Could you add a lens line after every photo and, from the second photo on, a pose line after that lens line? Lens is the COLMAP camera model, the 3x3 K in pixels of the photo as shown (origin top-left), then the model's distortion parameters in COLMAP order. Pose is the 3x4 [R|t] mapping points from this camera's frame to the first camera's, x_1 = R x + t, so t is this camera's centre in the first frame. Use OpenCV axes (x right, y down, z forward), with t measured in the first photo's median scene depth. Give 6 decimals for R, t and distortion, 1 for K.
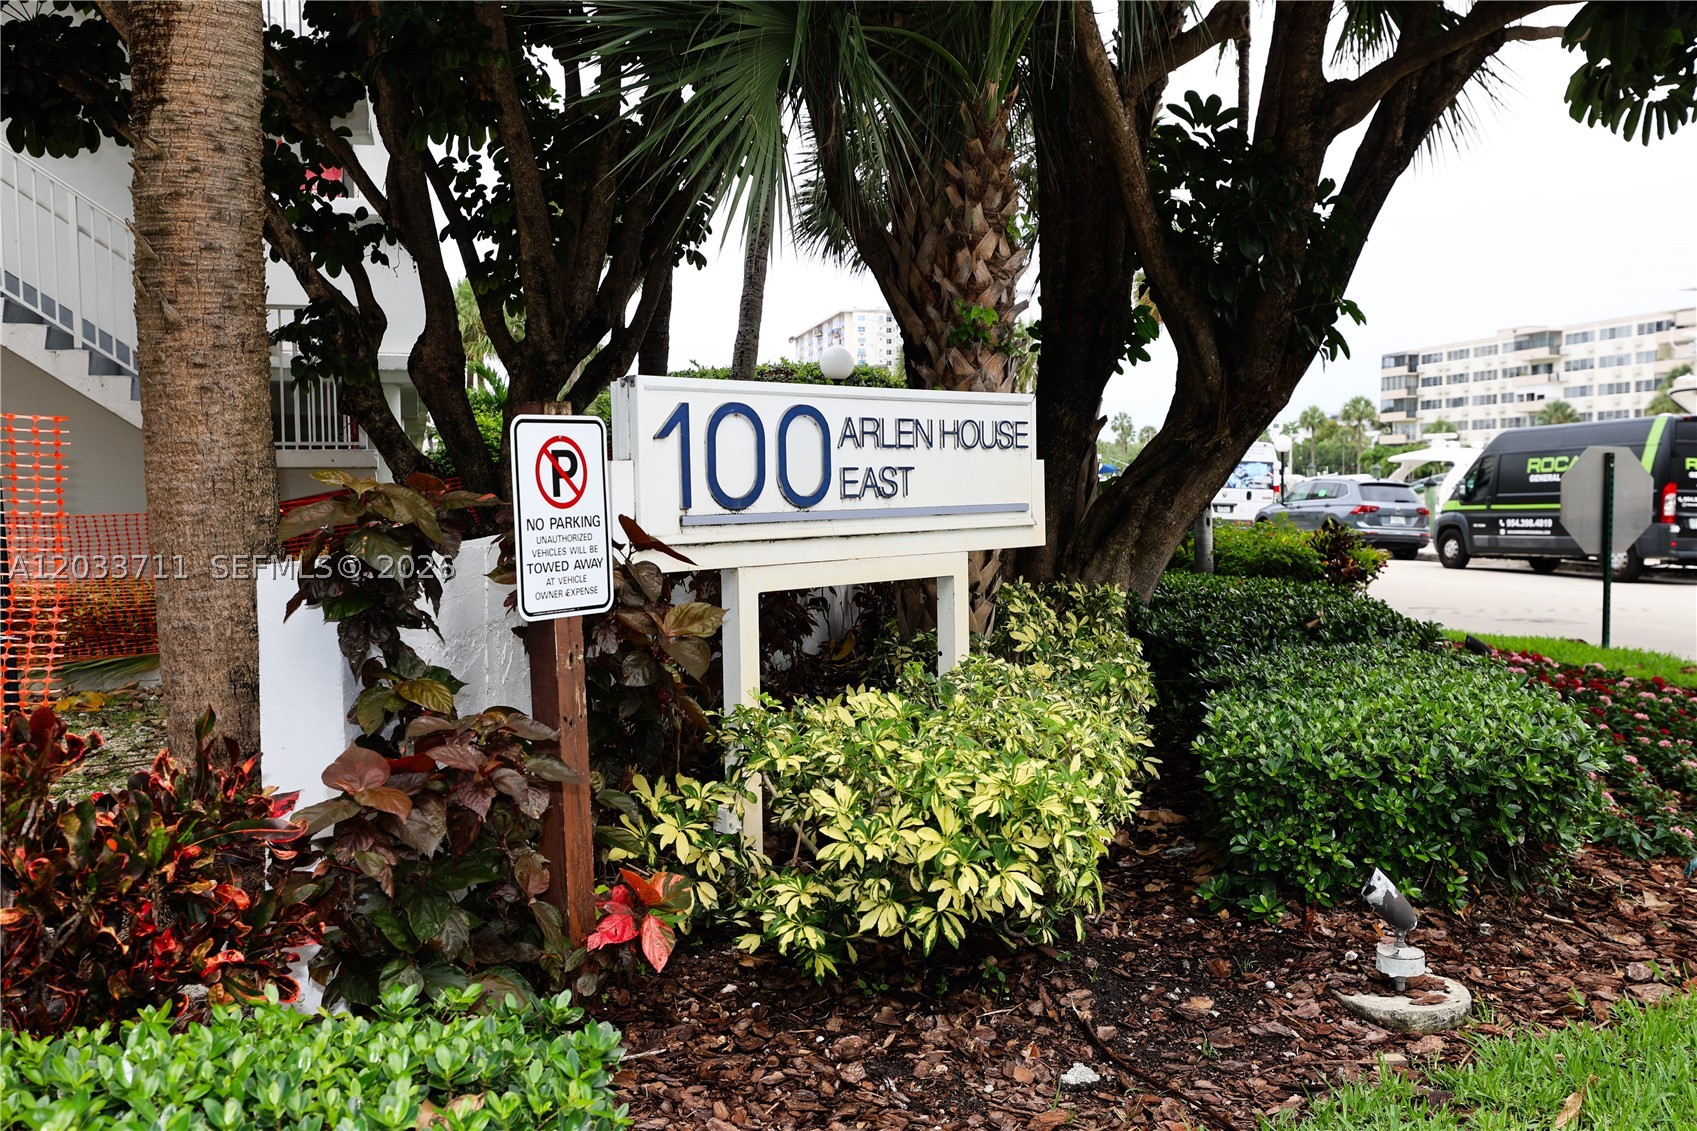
lens RADIAL K [[1709.5, 0, 849.0], [0, 1709.5, 568.1], [0, 0, 1]] dist [0.002724, 0.000000]
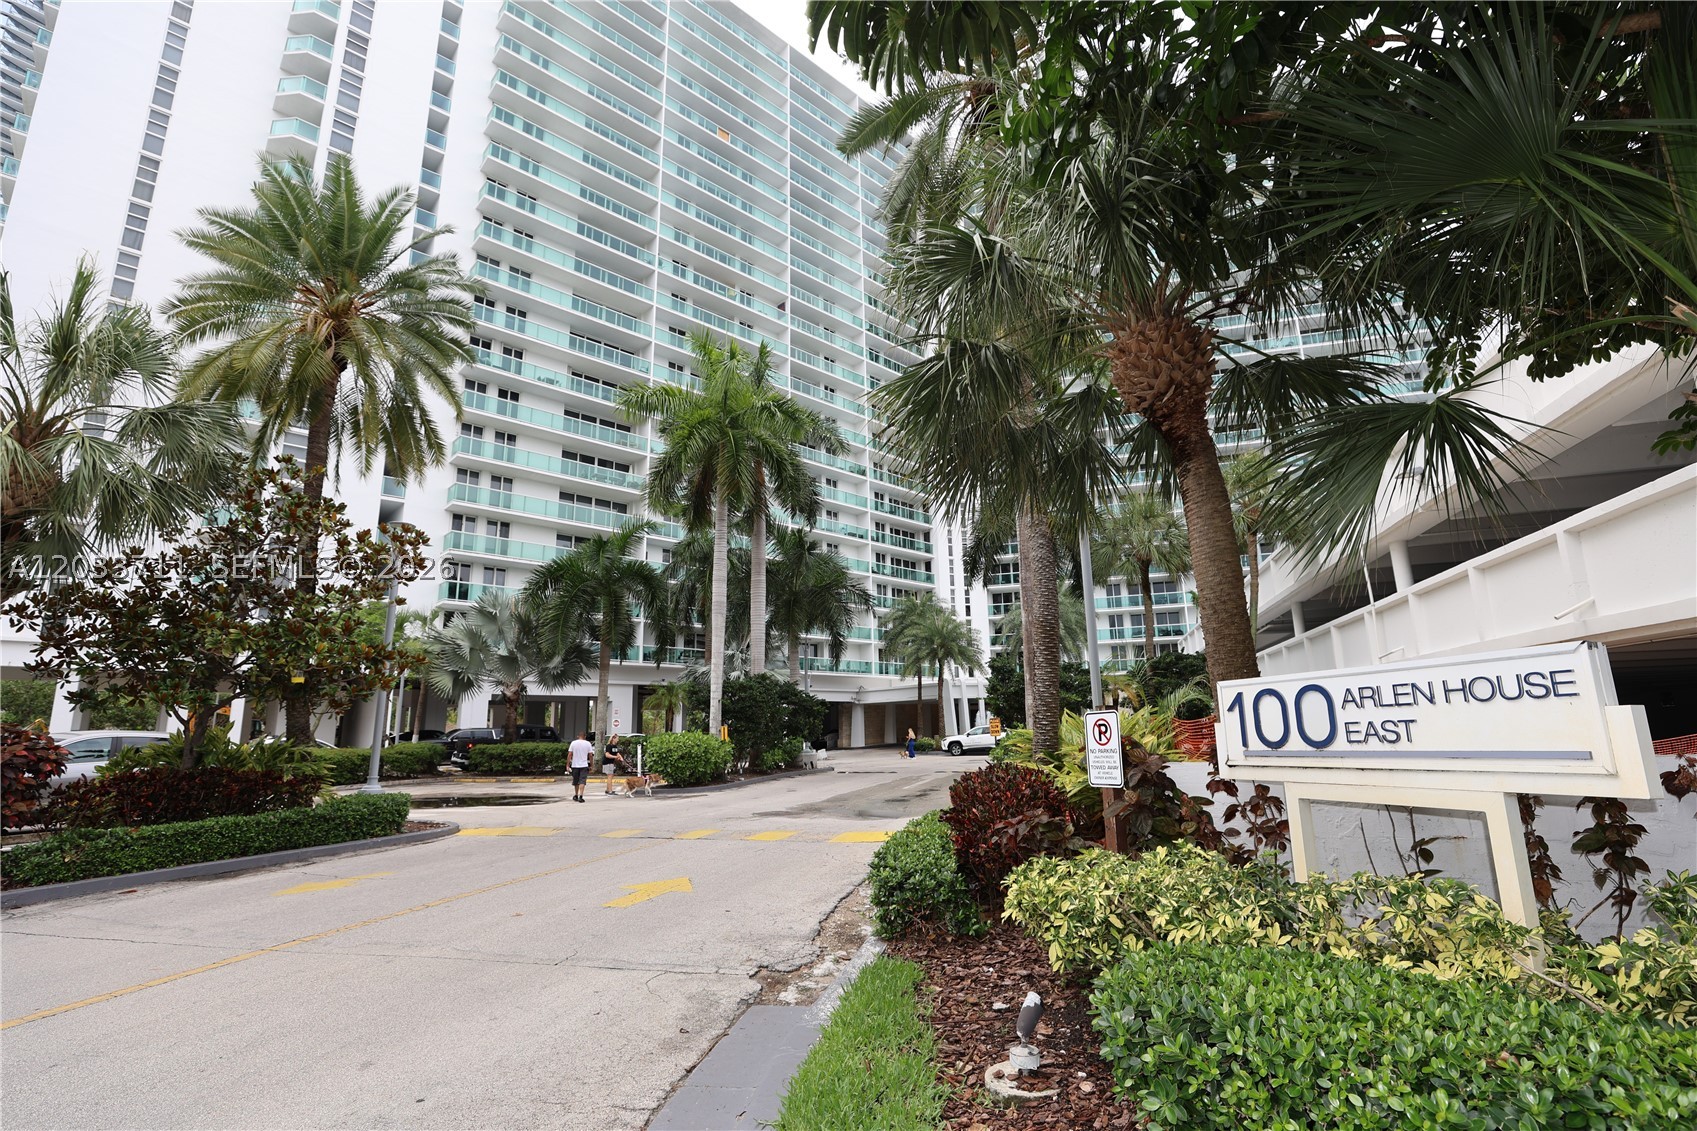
lens RADIAL K [[790.5, 0, 848.9], [0, 790.5, 568.1], [0, 0, 1]] dist [-0.029081, 0.003013]
pose [[-0.547377, -0.156124, -0.822195, 0.831197], [-0.017715, 0.984386, -0.175128, -0.064189], [0.836699, -0.081296, -0.541596, 1.014240]]
